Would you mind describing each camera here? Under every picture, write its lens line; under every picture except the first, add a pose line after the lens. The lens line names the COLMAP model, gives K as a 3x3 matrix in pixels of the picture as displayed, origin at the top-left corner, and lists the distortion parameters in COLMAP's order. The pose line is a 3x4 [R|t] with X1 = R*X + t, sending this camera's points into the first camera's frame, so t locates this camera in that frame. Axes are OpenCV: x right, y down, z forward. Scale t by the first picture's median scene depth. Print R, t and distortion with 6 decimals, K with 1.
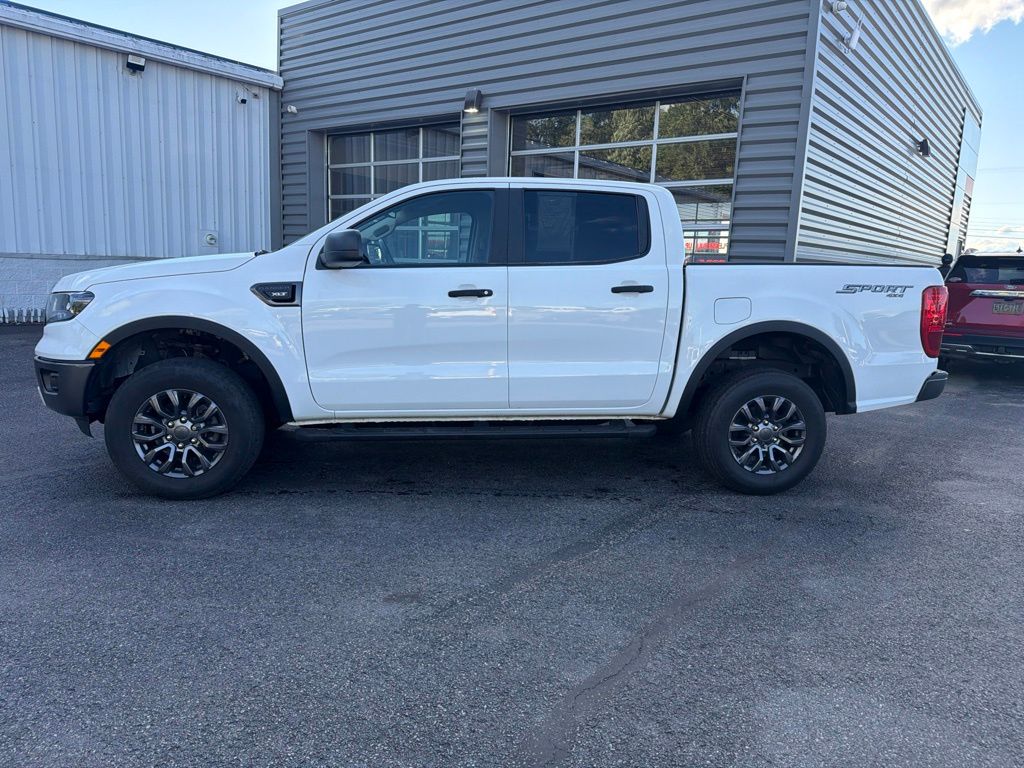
lens RADIAL K [[726.4, 0, 515.6], [0, 726.4, 380.6], [0, 0, 1]] dist [0.027652, -0.044692]
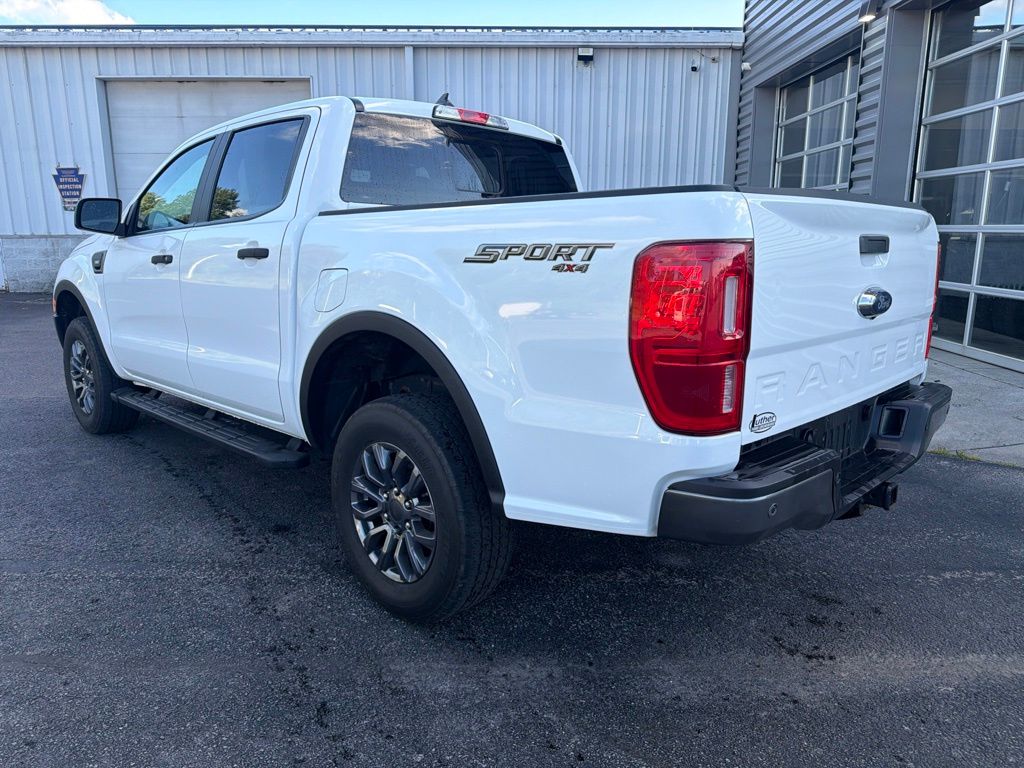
lens RADIAL K [[726.4, 0, 515.6], [0, 726.4, 380.6], [0, 0, 1]] dist [0.027652, -0.044692]
pose [[0.608919, 0.125330, -0.783269, 0.371924], [-0.105986, 0.991440, 0.076245, -0.036486], [0.786120, 0.036588, 0.616990, 0.323436]]
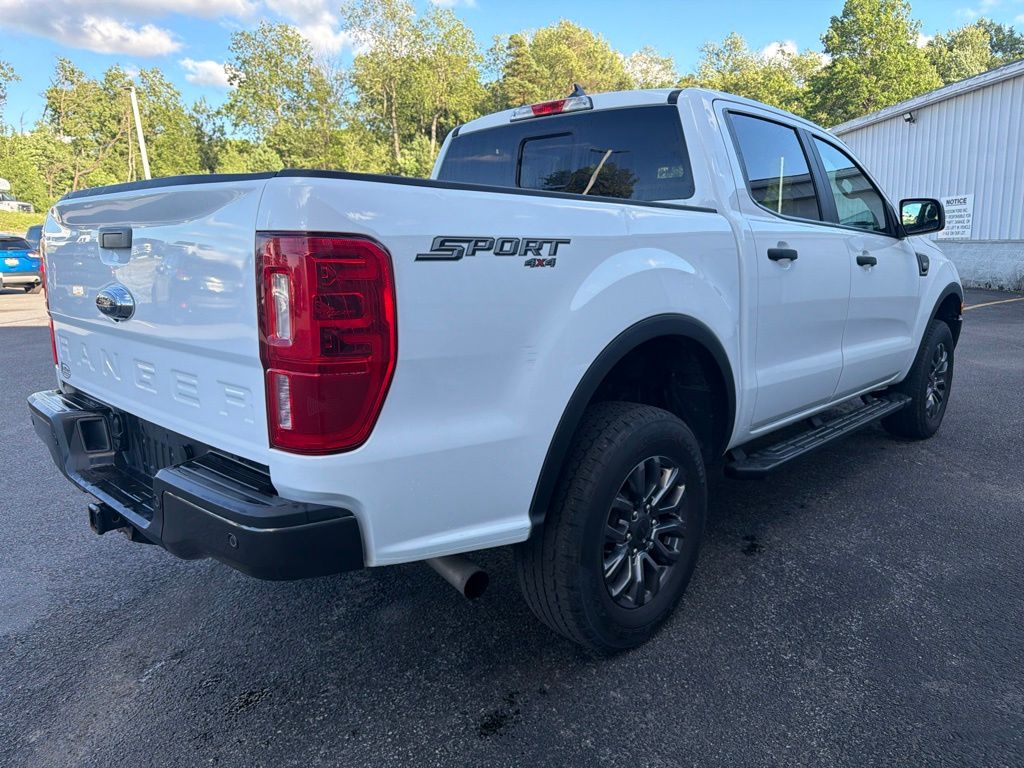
lens RADIAL K [[726.4, 0, 515.6], [0, 726.4, 380.6], [0, 0, 1]] dist [0.027652, -0.044692]
pose [[-0.784212, 0.088144, -0.614200, 0.300441], [-0.111891, 0.953543, 0.279706, -0.101558], [0.610321, 0.288072, -0.737918, 0.760400]]
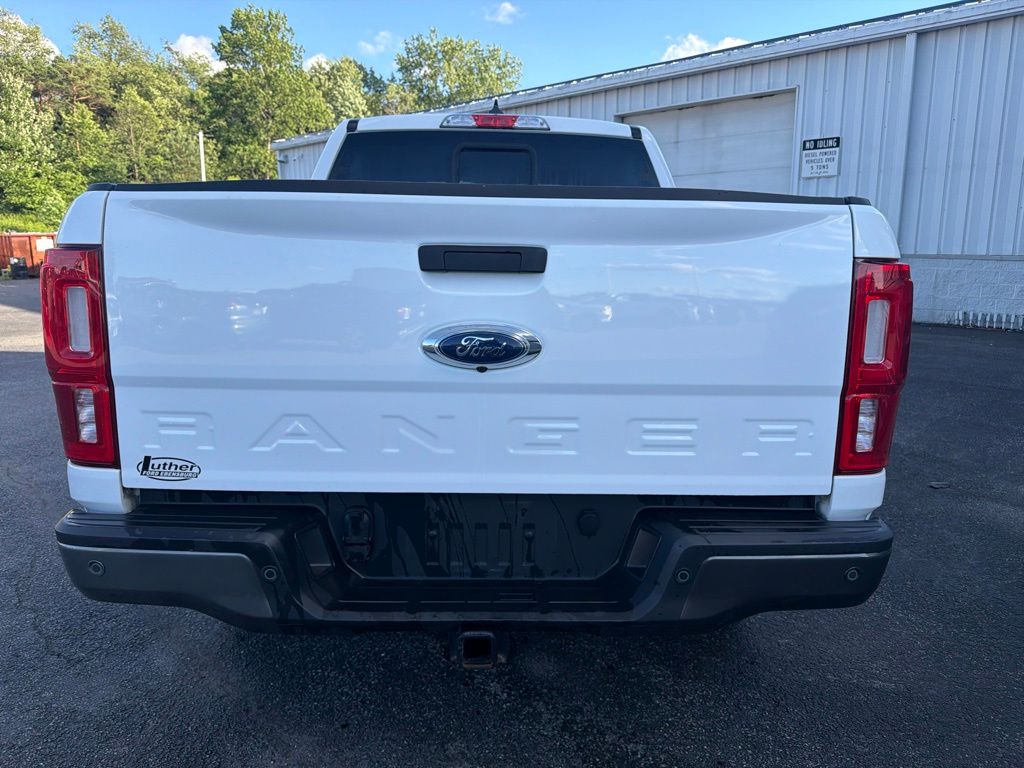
lens RADIAL K [[734.3, 0, 517.6], [0, 734.3, 378.2], [0, 0, 1]] dist [-0.007030, -0.004557]
pose [[-0.125207, 0.137817, -0.982512, 0.404112], [-0.164819, 0.973655, 0.157579, -0.072240], [0.978344, 0.181667, -0.099194, 0.565848]]
